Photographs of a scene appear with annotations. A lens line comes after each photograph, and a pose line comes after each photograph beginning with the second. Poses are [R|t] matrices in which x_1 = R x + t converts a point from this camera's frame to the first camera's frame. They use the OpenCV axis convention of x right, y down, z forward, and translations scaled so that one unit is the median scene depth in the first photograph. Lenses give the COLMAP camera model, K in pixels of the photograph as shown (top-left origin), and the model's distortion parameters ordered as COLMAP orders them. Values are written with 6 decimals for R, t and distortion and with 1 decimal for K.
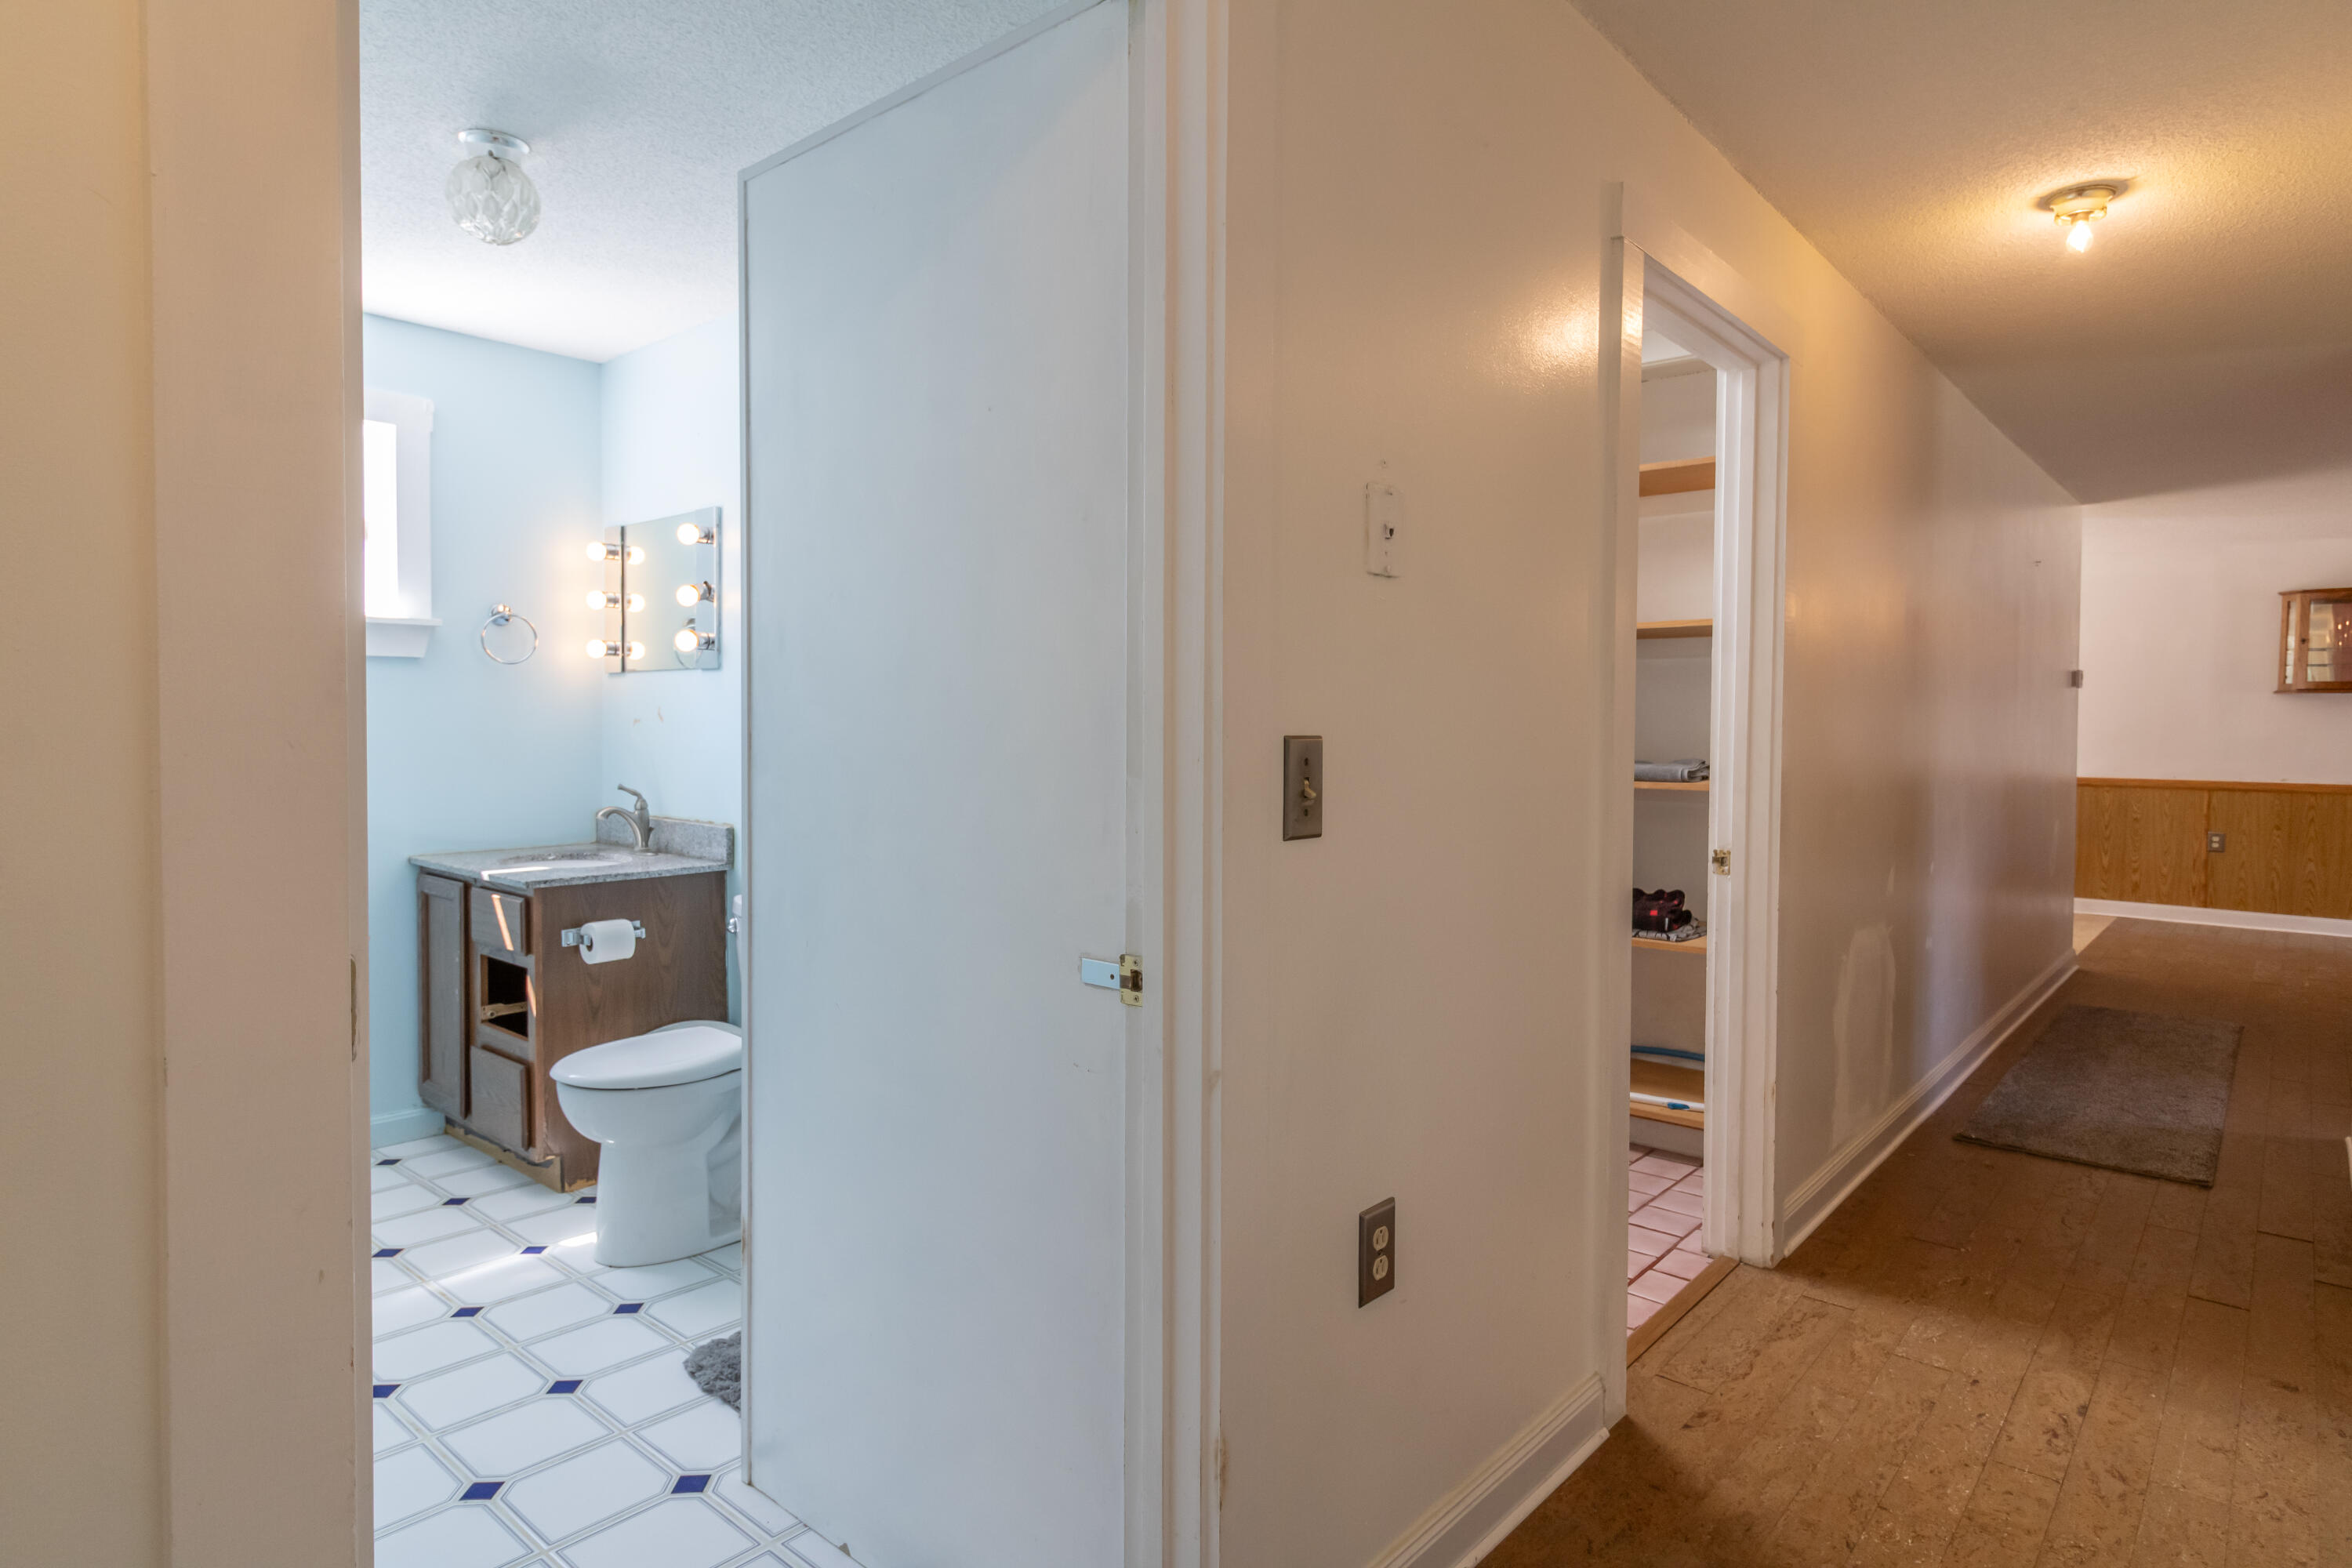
lens RADIAL K [[1307.1, 0, 1172.7], [0, 1307.1, 771.7], [0, 0, 1]] dist [-0.001138, 0.000126]
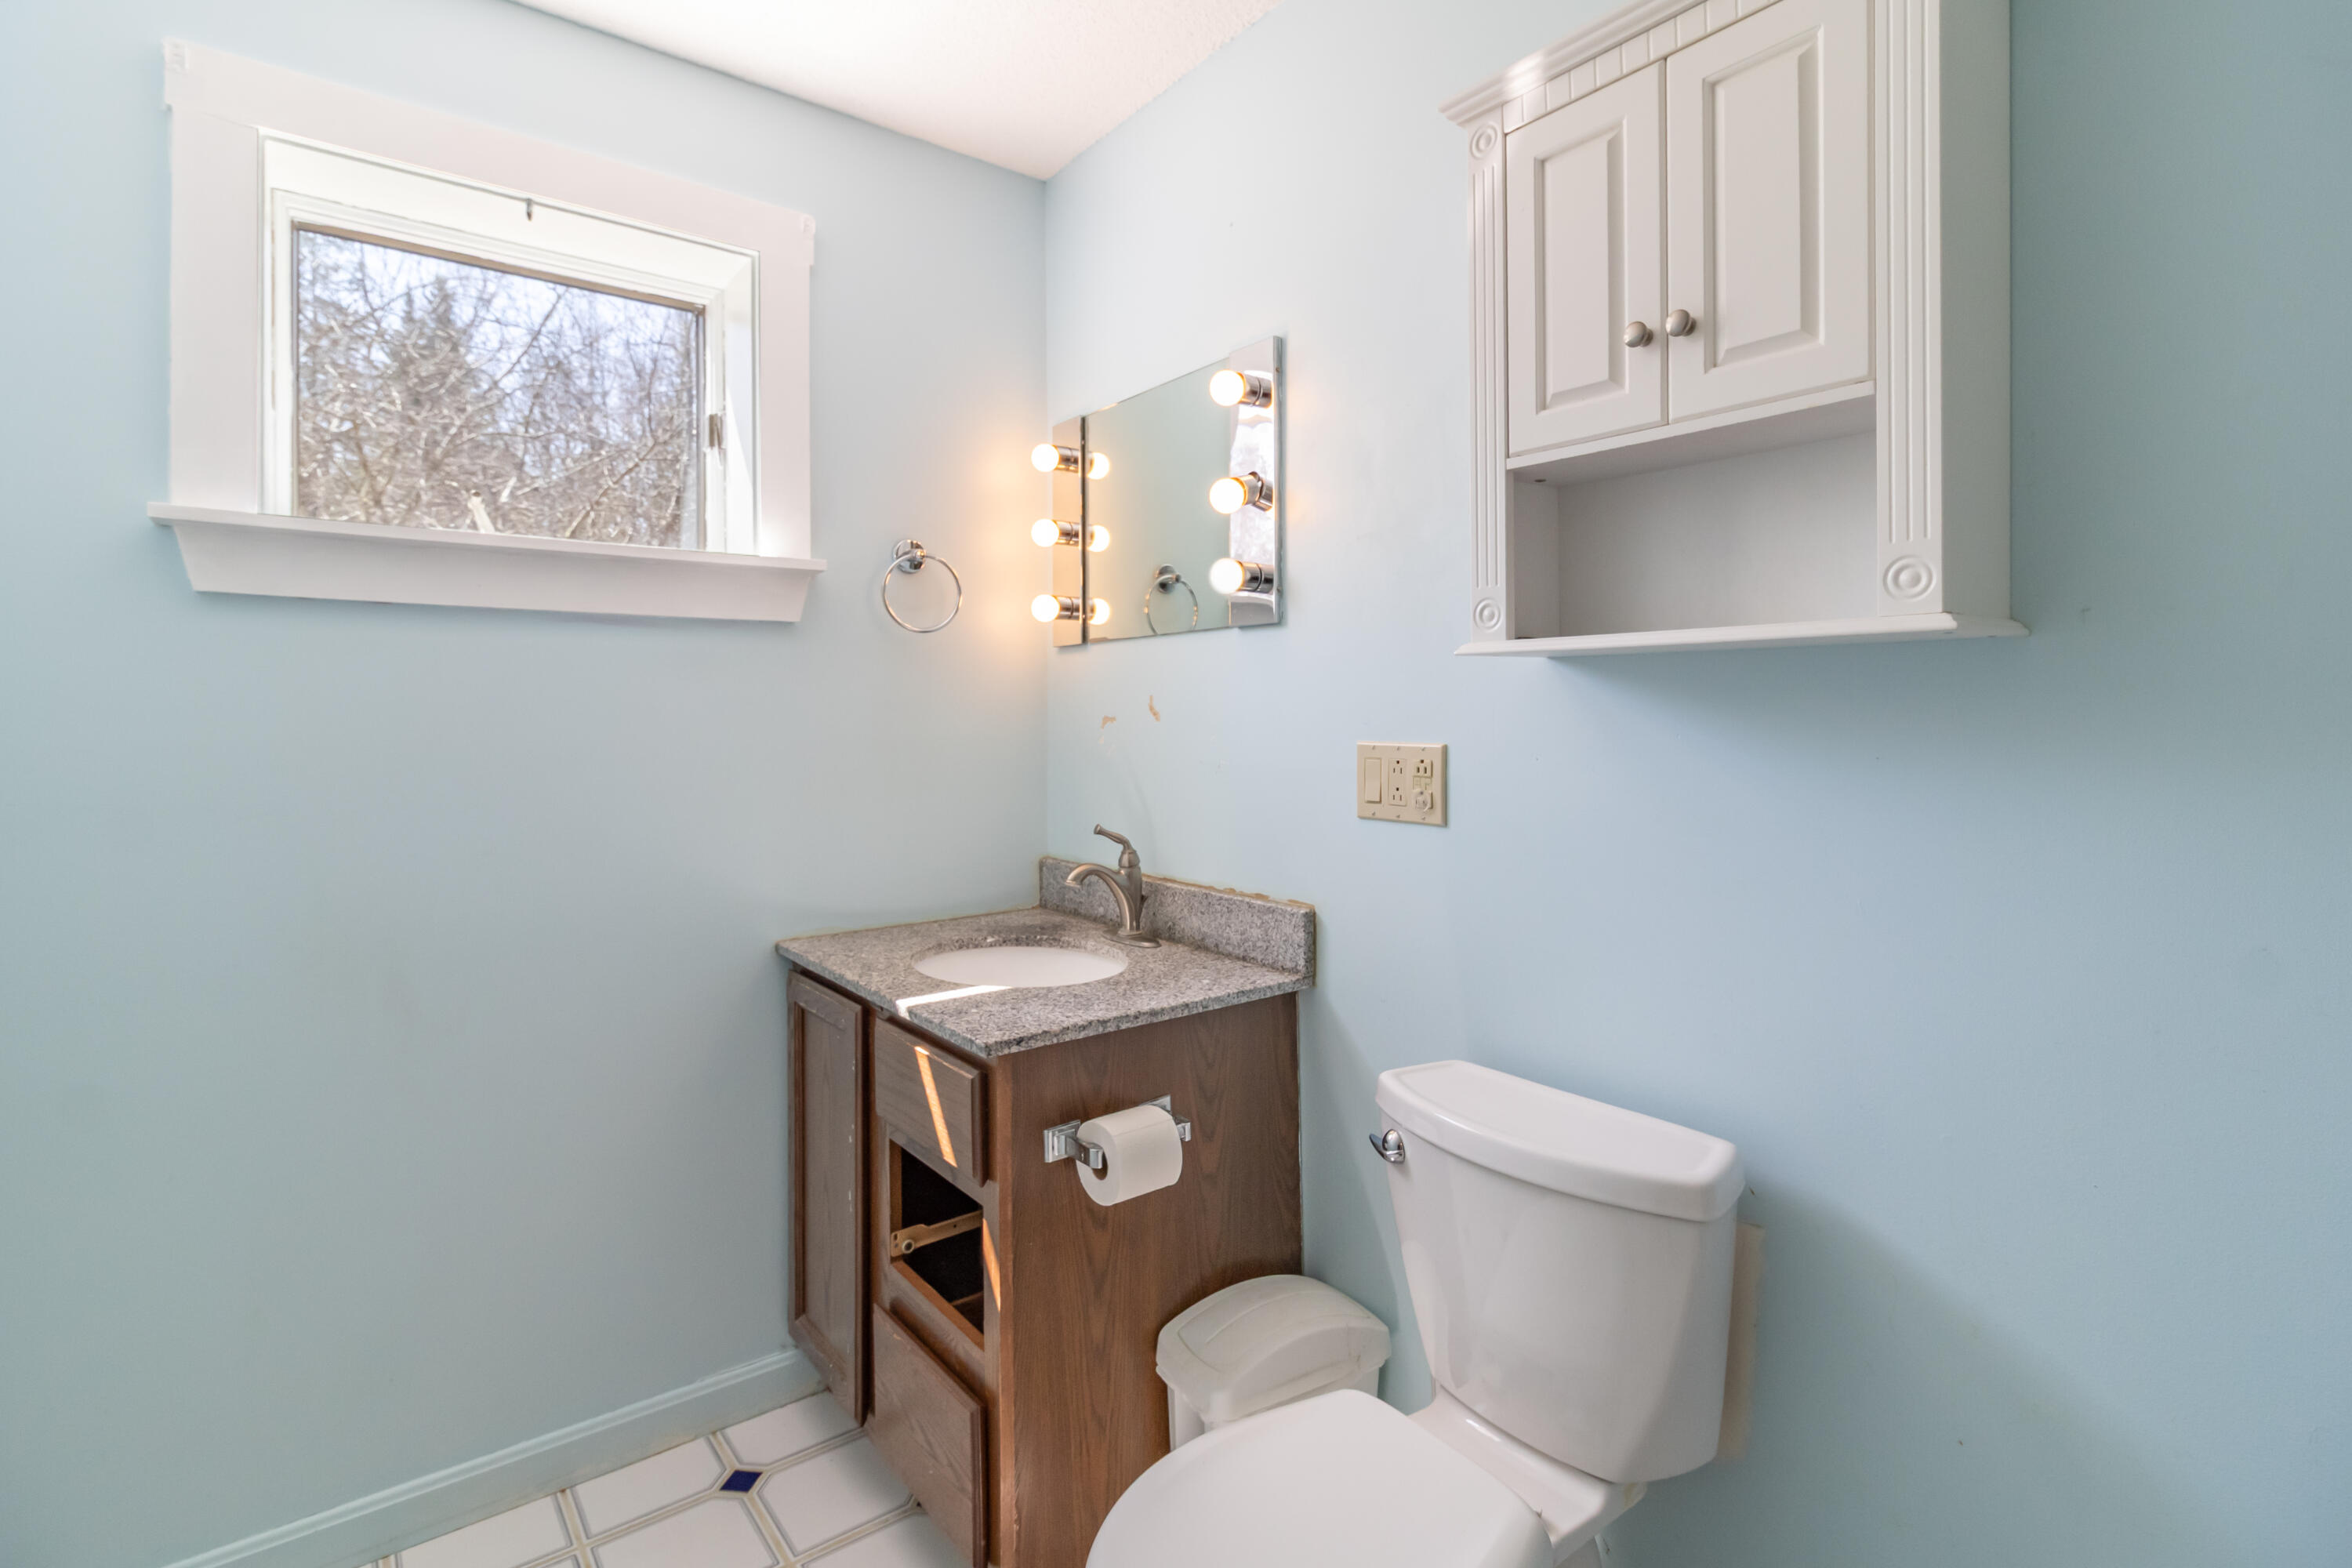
lens RADIAL K [[1120.3, 0, 1177.8], [0, 1120.3, 725.7], [0, 0, 1]] dist [0.009827, -0.000191]
pose [[0.981198, -0.010987, -0.192692, -0.296196], [0.005424, 0.999554, -0.029371, -0.021462], [0.192929, 0.027774, 0.980820, 0.515765]]
